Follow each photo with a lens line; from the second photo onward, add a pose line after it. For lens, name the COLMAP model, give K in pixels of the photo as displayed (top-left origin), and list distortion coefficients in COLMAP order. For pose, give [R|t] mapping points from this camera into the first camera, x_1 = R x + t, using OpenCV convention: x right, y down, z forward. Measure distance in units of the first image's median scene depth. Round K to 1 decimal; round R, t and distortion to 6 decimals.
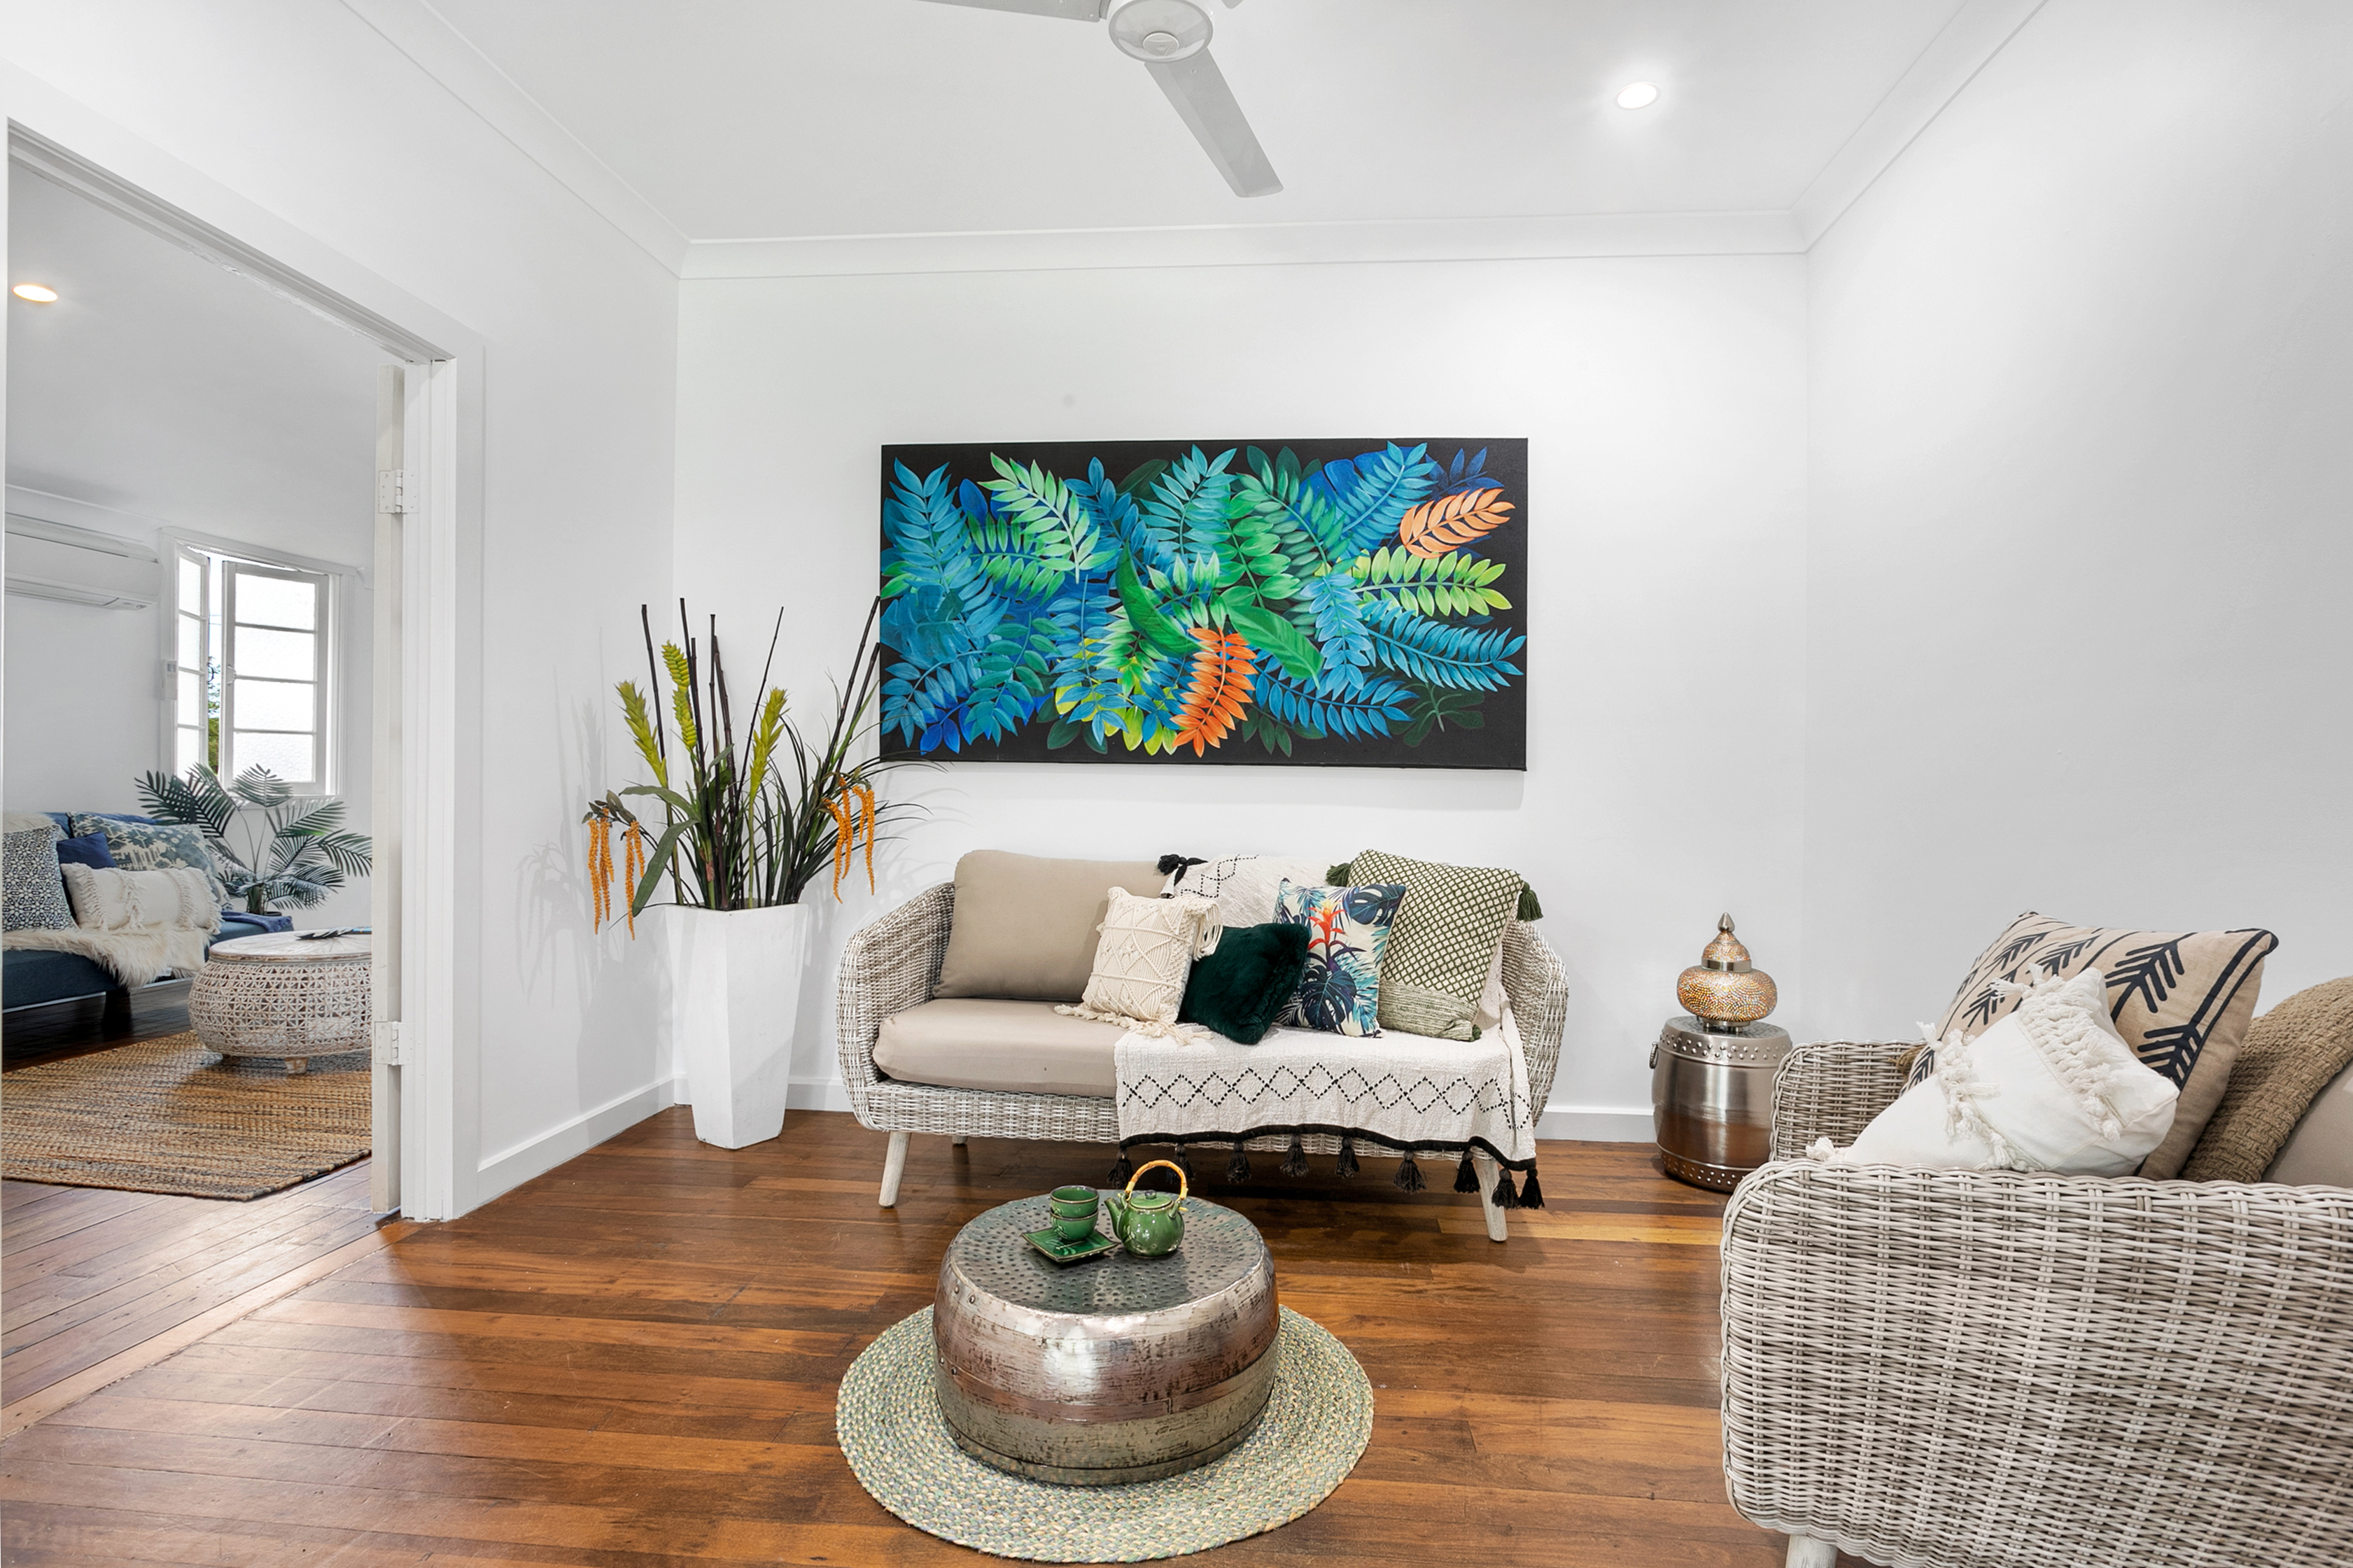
lens RADIAL K [[1129.9, 0, 1176.5], [0, 1129.9, 784.0], [0, 0, 1]] dist [-0.009169, 0.000771]
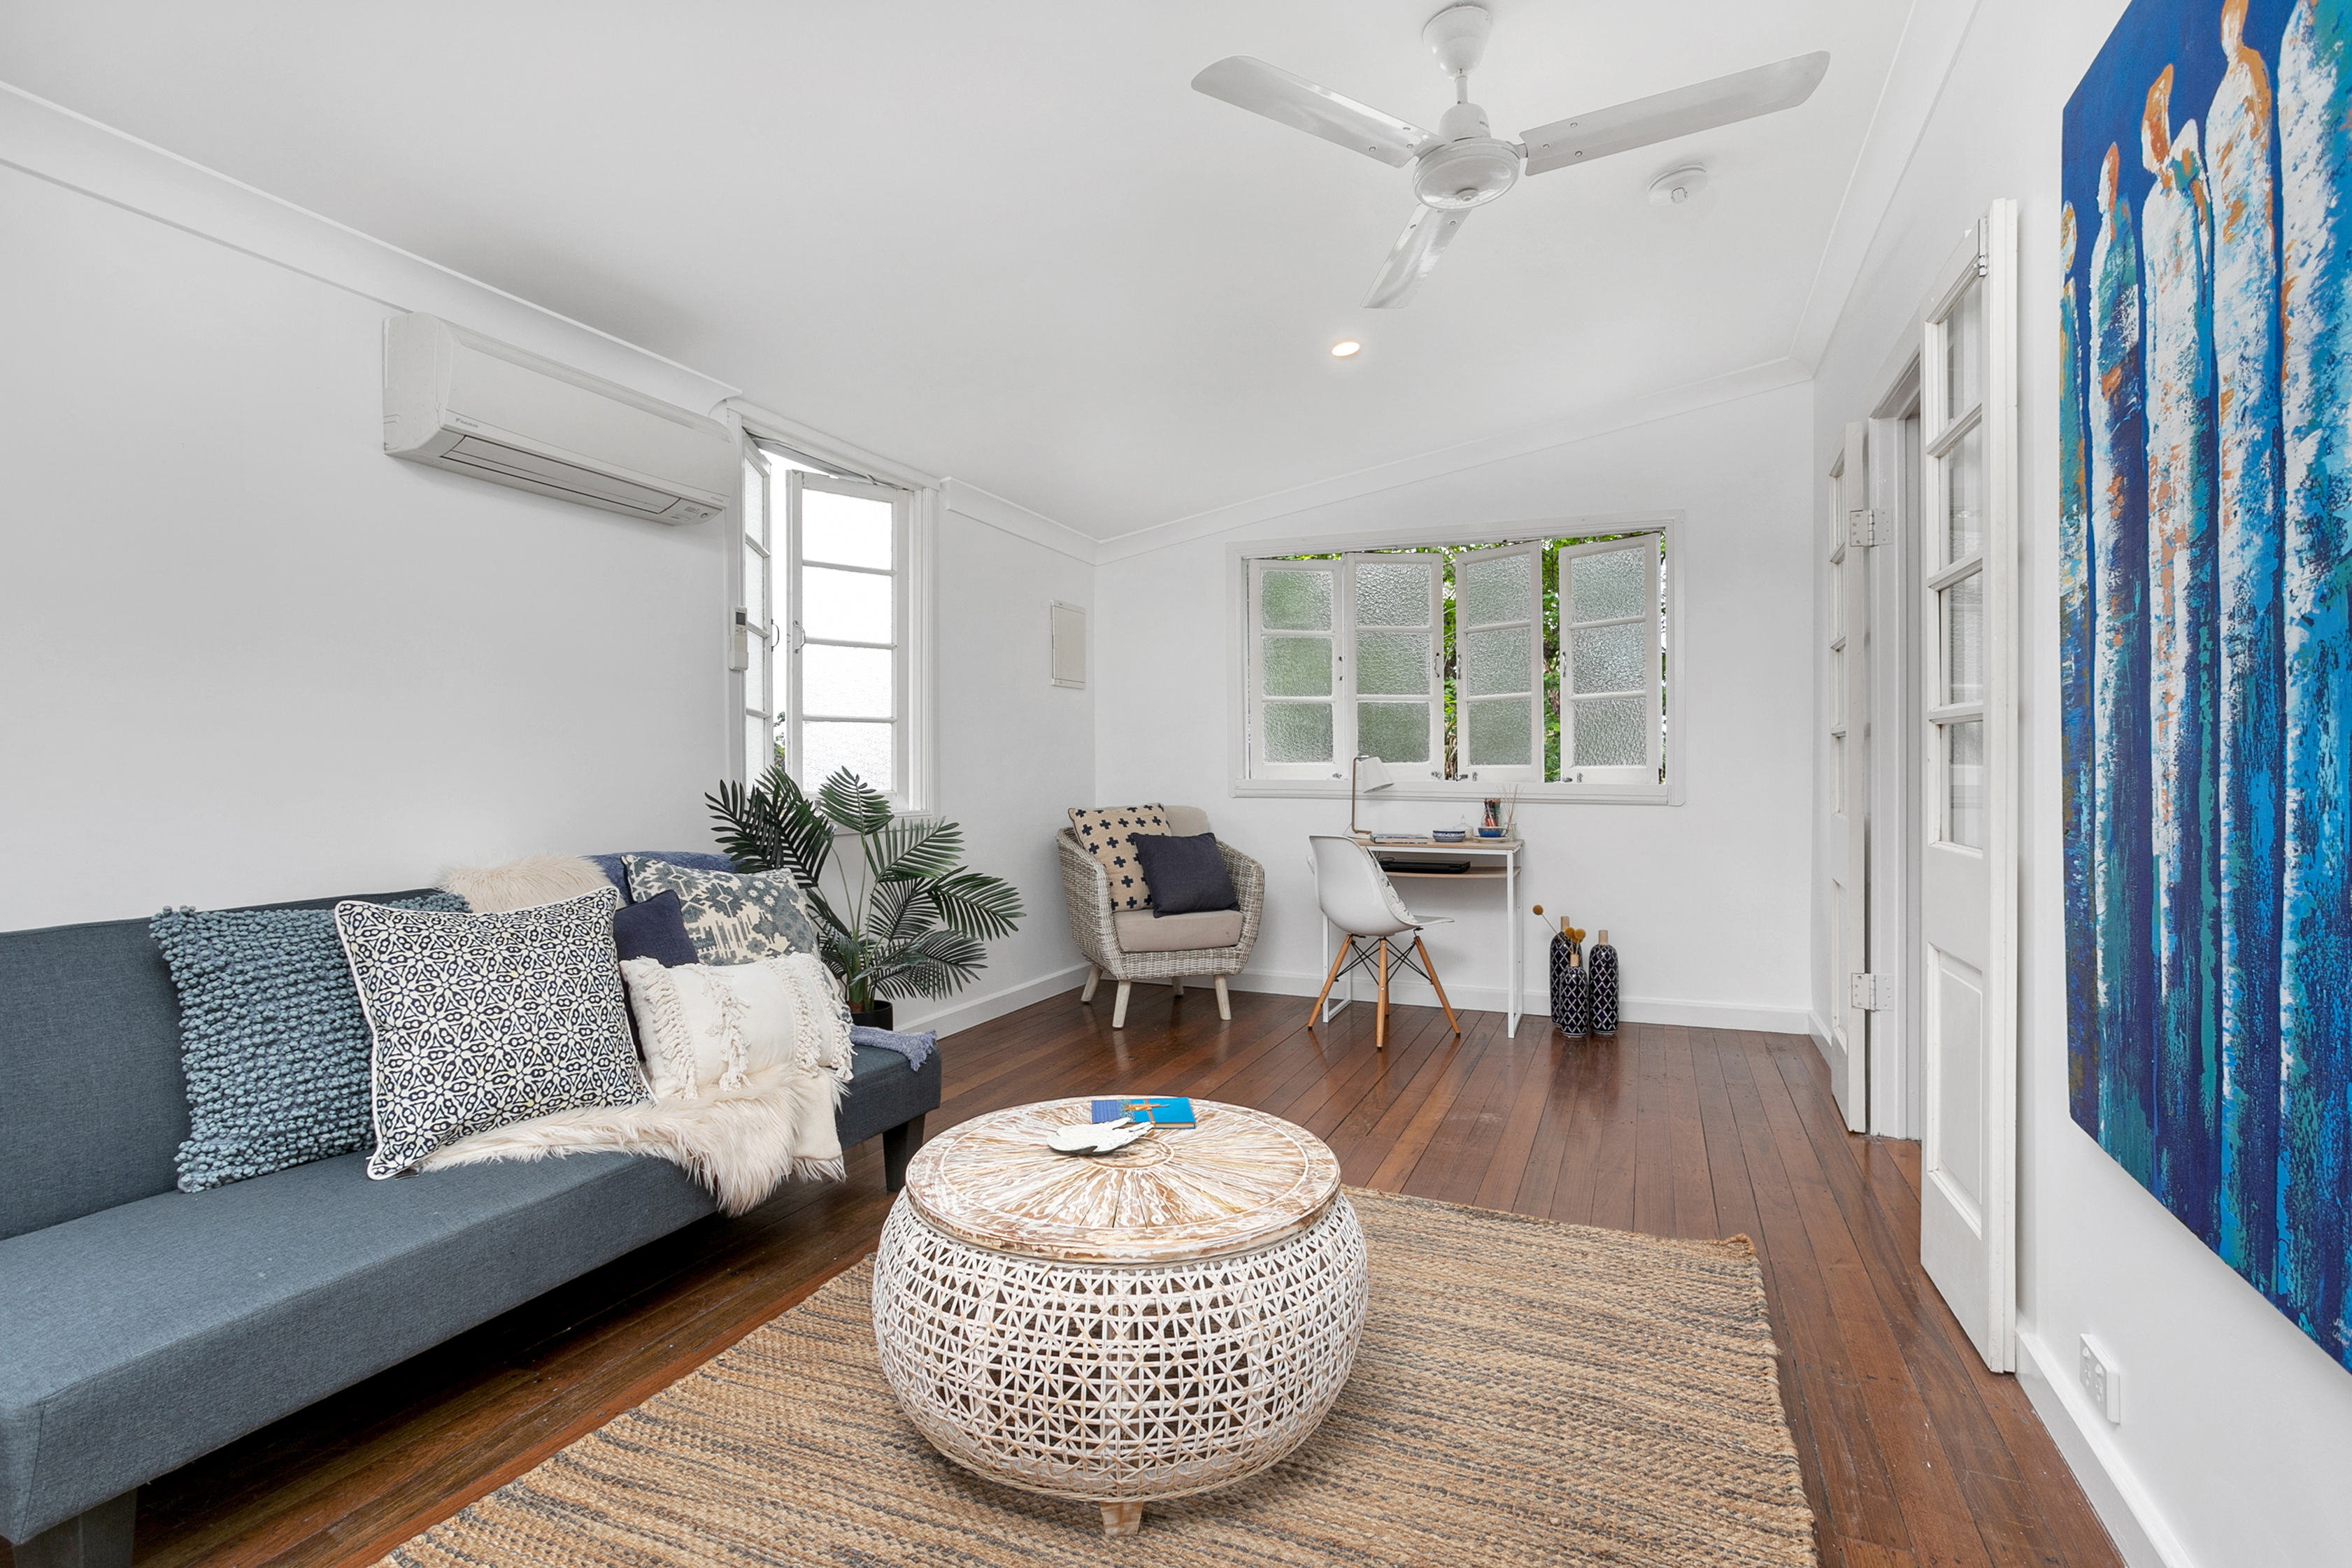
lens RADIAL K [[1116.7, 0, 1176.0], [0, 1116.7, 784.0], [0, 0, 1]] dist [-0.016980, 0.002271]
pose [[0.956768, -0.017904, -0.290301, -0.518799], [0.020579, 0.999769, 0.006165, -0.009356], [0.290124, -0.011873, 0.956916, 0.505666]]
